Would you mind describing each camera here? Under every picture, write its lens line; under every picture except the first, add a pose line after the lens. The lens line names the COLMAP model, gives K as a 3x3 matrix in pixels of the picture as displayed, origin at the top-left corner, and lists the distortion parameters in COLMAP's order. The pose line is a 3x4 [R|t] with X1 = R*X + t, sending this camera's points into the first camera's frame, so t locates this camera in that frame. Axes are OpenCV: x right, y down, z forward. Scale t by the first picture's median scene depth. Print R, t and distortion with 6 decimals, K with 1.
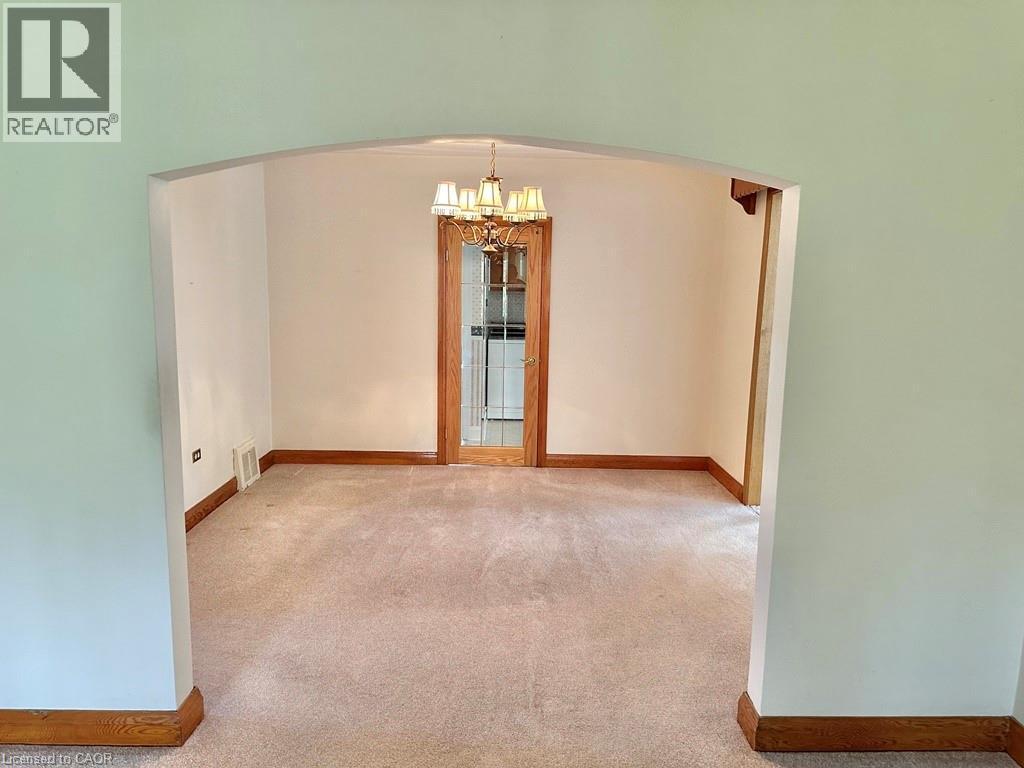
lens RADIAL K [[715.3, 0, 512.0], [0, 715.3, 384.0], [0, 0, 1]] dist [0.116711, -0.183068]
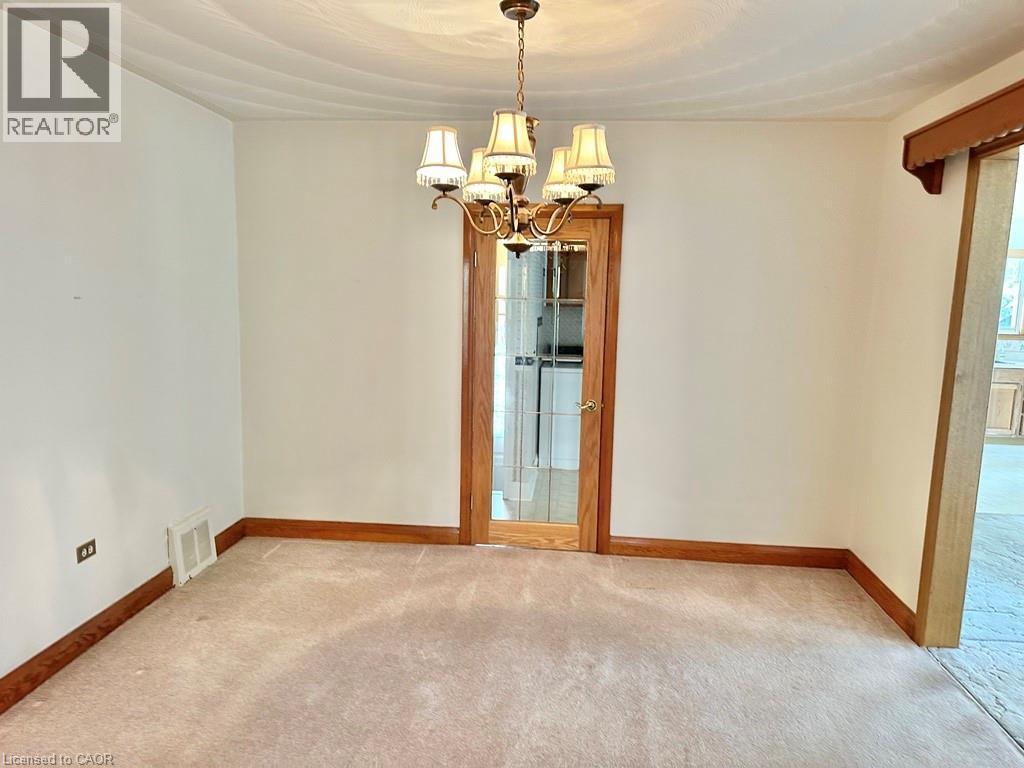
lens RADIAL K [[715.3, 0, 512.0], [0, 715.3, 384.0], [0, 0, 1]] dist [0.116711, -0.183068]
pose [[0.994646, 0.016493, -0.102013, 0.022215], [-0.018275, 0.999696, -0.016564, -0.041716], [0.101709, 0.018339, 0.994645, 0.283273]]
